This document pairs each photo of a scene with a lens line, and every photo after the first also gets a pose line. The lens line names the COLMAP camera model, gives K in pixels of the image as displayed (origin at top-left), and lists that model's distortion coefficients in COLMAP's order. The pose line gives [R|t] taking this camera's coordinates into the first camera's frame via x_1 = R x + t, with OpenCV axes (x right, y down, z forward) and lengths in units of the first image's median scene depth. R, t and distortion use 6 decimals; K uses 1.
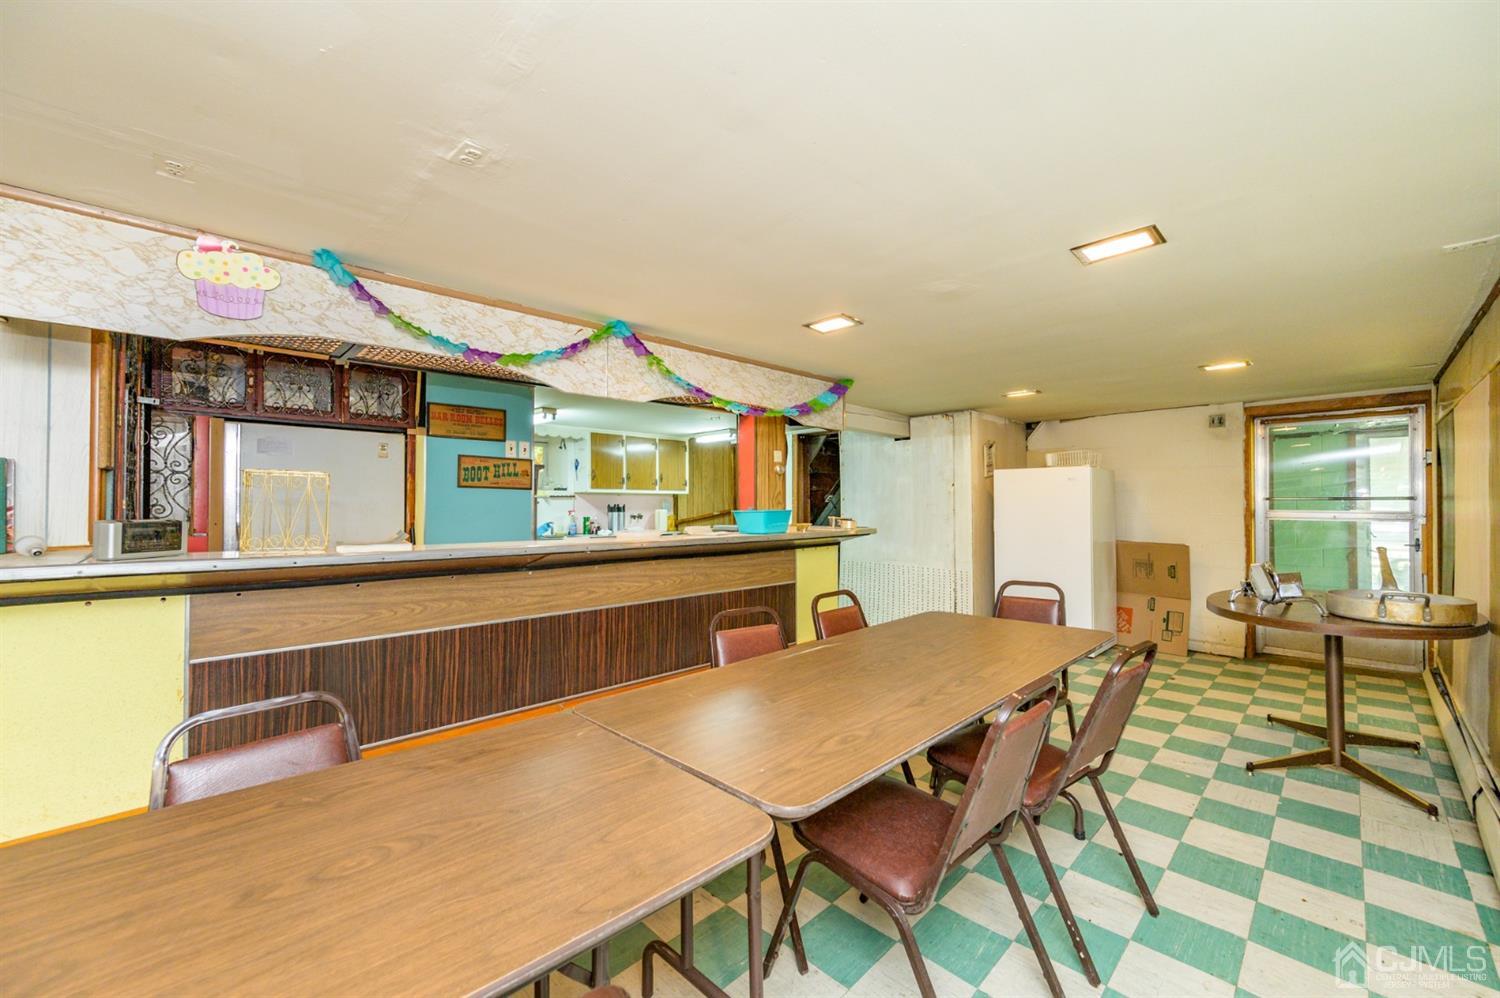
lens RADIAL K [[589.7, 0, 748.3], [0, 589.7, 495.1], [0, 0, 1]] dist [-0.000136, -0.000195]
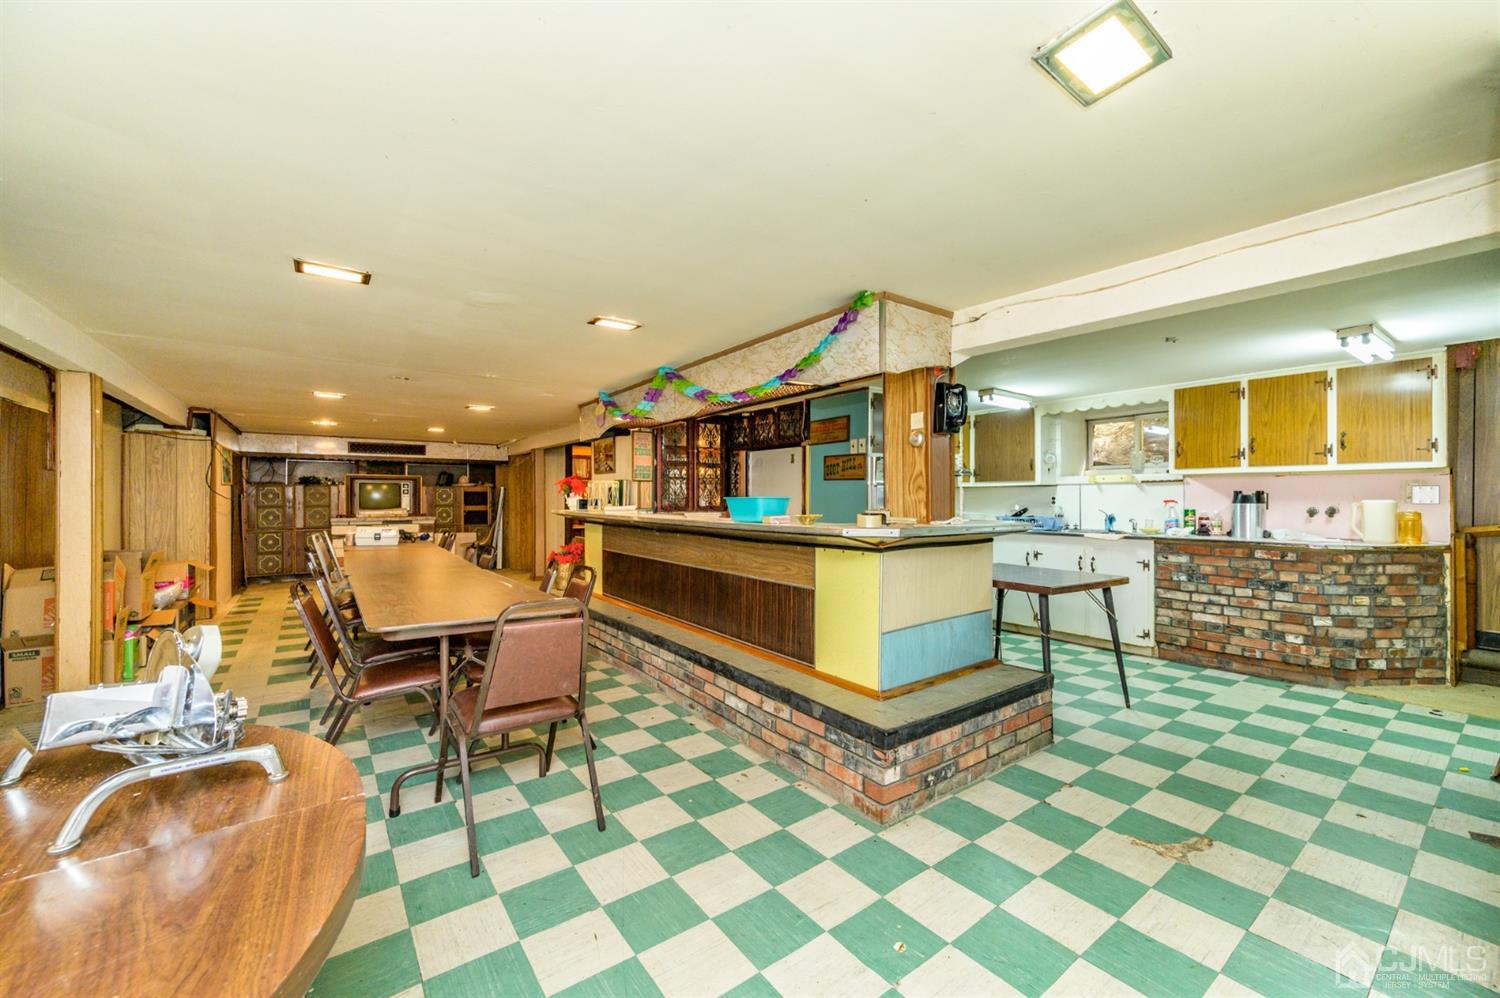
lens RADIAL K [[589.7, 0, 753.7], [0, 589.7, 498.4], [0, 0, 1]] dist [-0.000136, -0.000195]
pose [[-0.137638, 0.003979, -0.990475, 1.439918], [0.017943, 0.999838, 0.001523, 0.039427], [0.990320, -0.017563, -0.137687, 1.706193]]
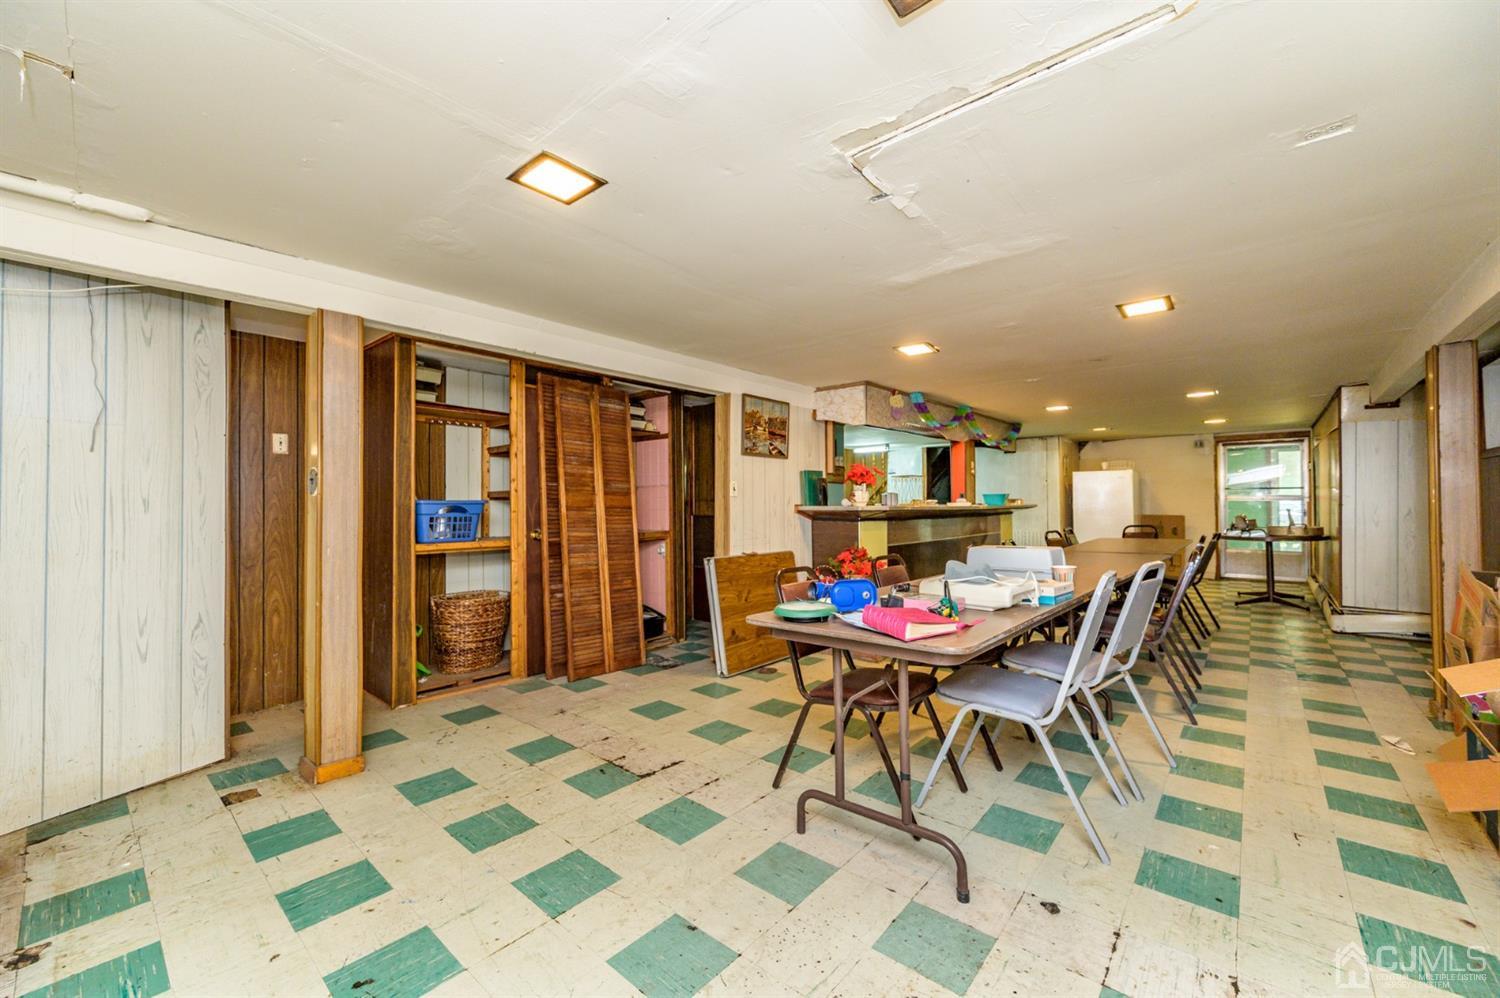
lens RADIAL K [[589.7, 0, 745.1], [0, 589.7, 494.9], [0, 0, 1]] dist [-0.000136, -0.000195]
pose [[0.996683, -0.003190, 0.081320, -0.626416], [0.003055, 0.999994, 0.001786, 0.015688], [-0.081326, -0.001531, 0.996686, -0.574014]]
